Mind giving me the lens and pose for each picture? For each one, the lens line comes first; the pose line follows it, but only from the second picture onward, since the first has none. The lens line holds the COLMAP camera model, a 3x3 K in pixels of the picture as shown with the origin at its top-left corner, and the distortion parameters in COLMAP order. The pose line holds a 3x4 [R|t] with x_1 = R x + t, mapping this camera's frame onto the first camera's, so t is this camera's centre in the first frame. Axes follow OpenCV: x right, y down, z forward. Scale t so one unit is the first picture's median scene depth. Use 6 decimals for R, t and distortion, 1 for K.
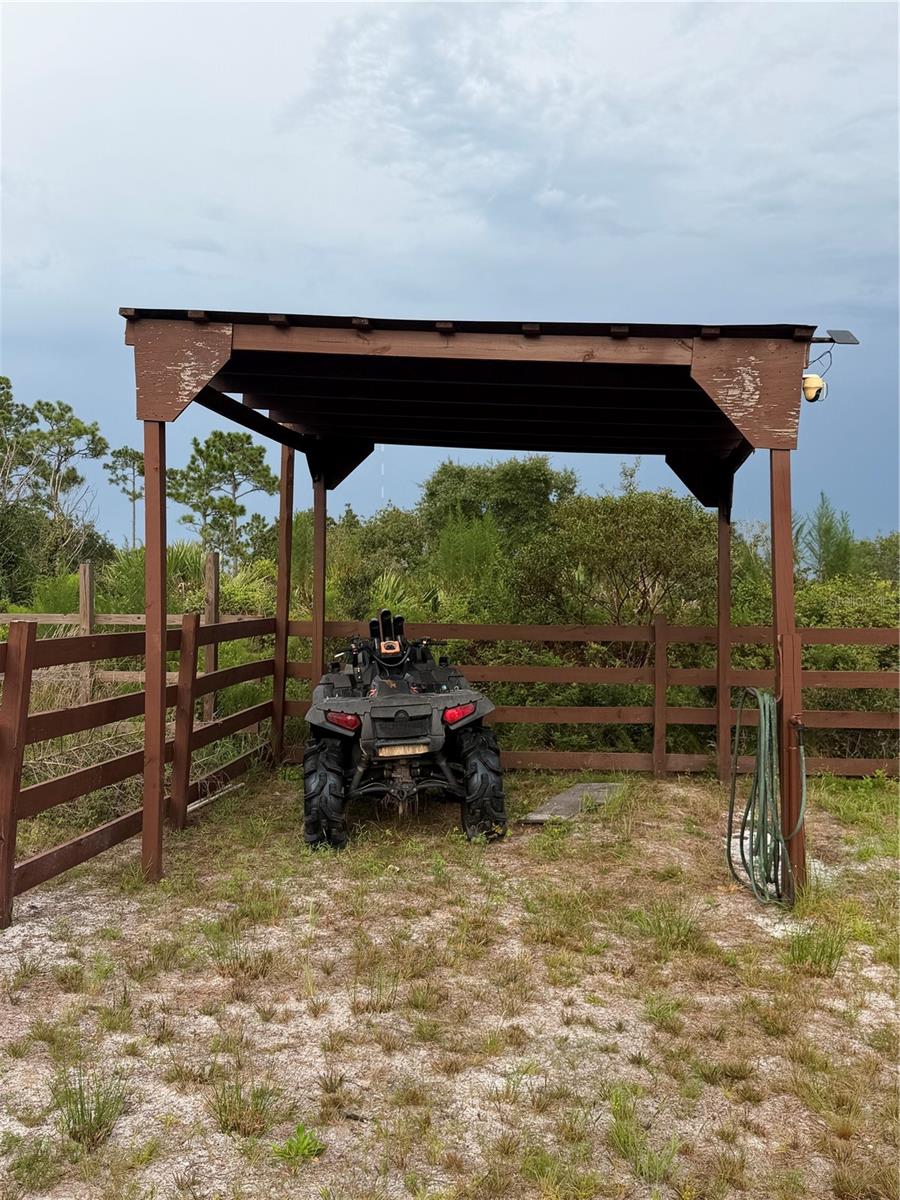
lens RADIAL K [[1145.2, 0, 446.5], [0, 1145.2, 602.4], [0, 0, 1]] dist [0.049822, 0.000000]
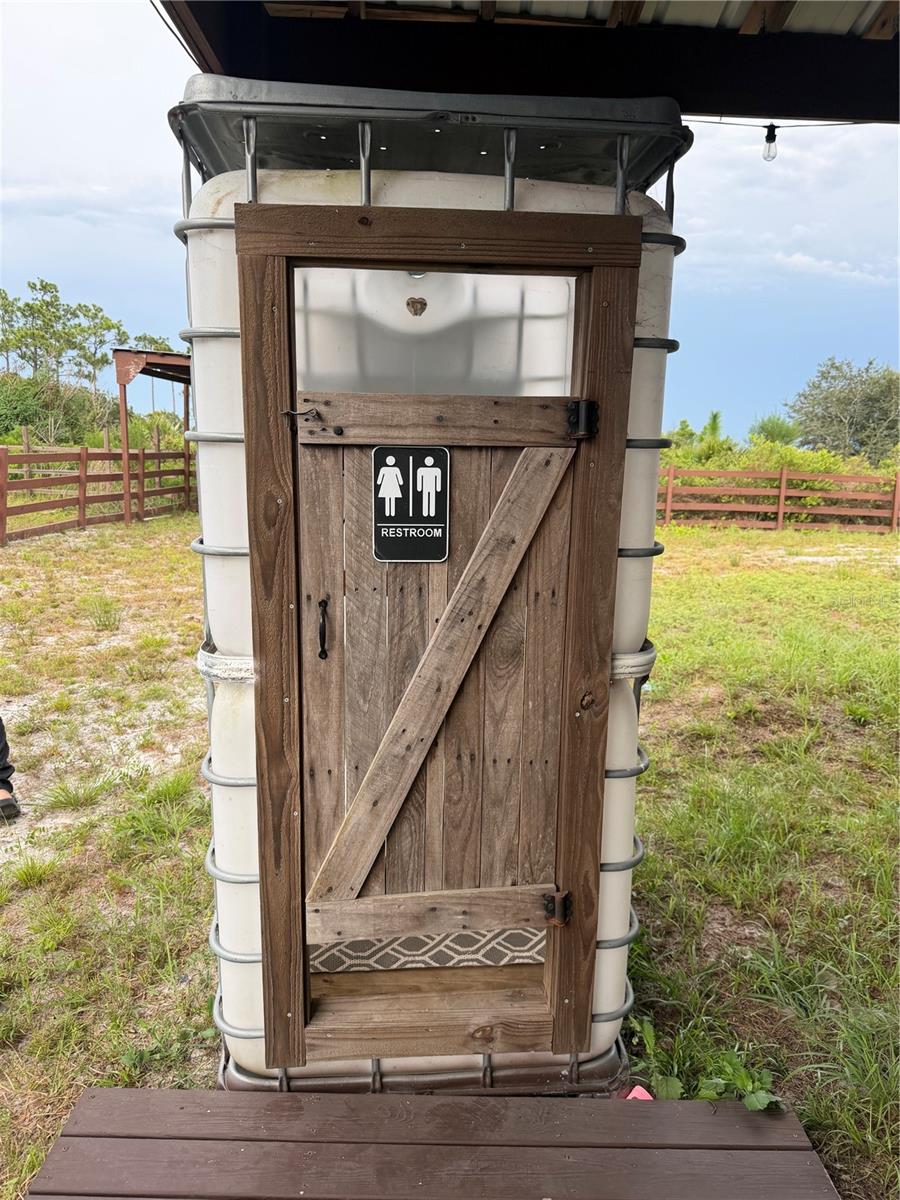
lens RADIAL K [[849.2, 0, 446.1], [0, 849.2, 600.9], [0, 0, 1]] dist [0.013907, -0.014163]
pose [[0.998283, 0.010988, 0.057538, 0.442688], [-0.020492, 0.985694, 0.167294, 0.016106], [-0.054876, -0.168185, 0.984227, -1.264204]]
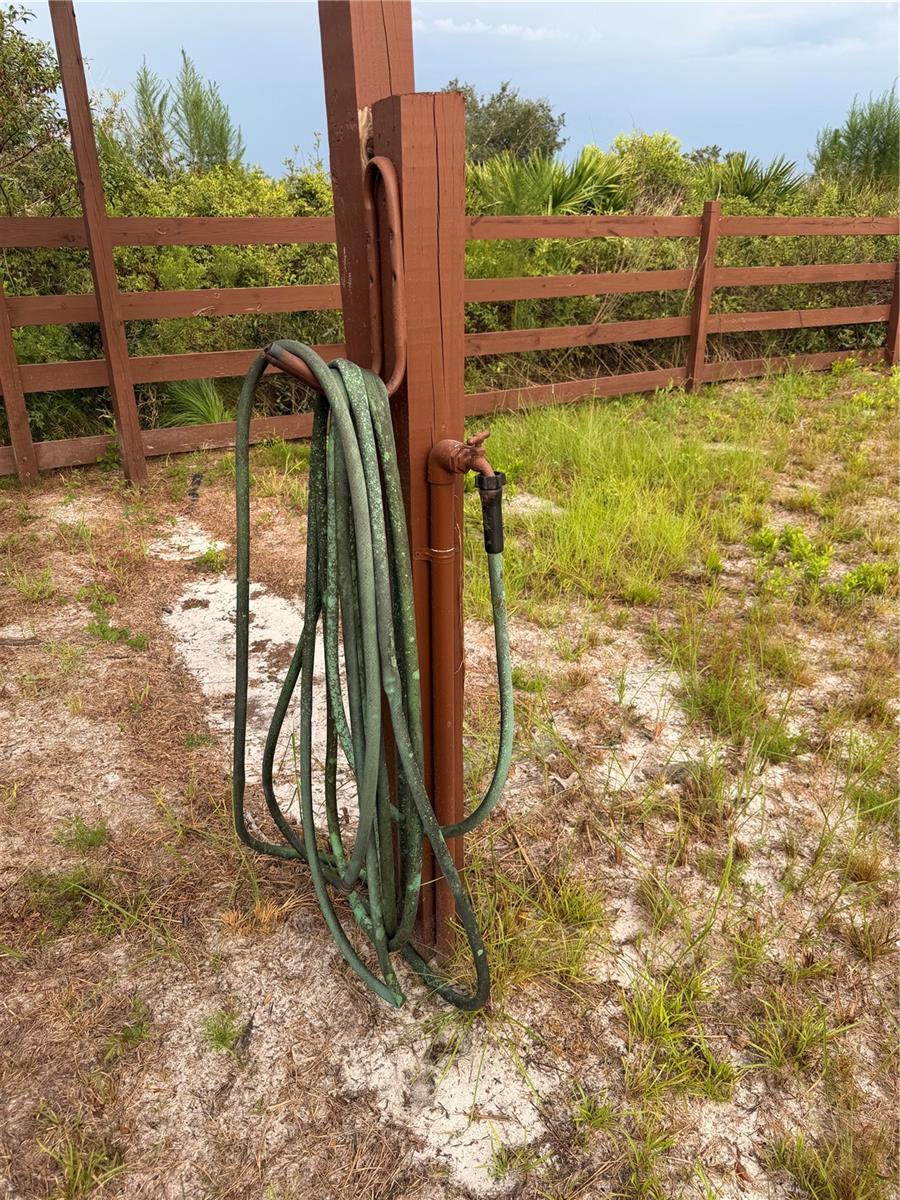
lens RADIAL K [[849.2, 0, 421.8], [0, 849.2, 617.1], [0, 0, 1]] dist [0.013907, -0.014163]
pose [[0.830223, -0.242903, 0.501725, 0.145274], [0.018492, 0.911572, 0.410725, 0.042582], [-0.557125, -0.331715, 0.761300, 0.654391]]
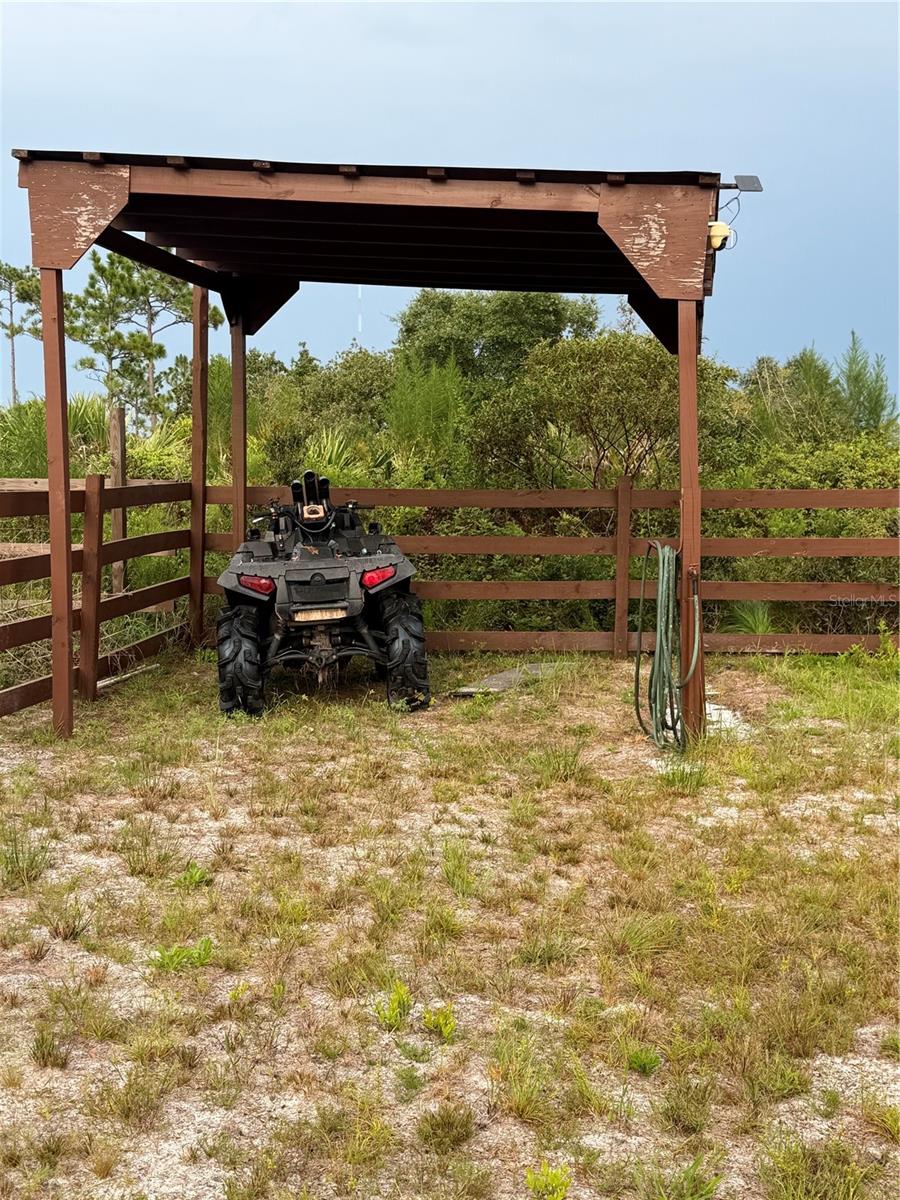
lens RADIAL K [[1577.5, 0, 451.0], [0, 1577.5, 623.3], [0, 0, 1]] dist [0.074993, 0.000000]
pose [[0.999988, -0.004833, 0.000716, 0.068334], [0.004747, 0.995799, 0.091440, 0.015155], [-0.001155, -0.091436, 0.995810, -0.307933]]
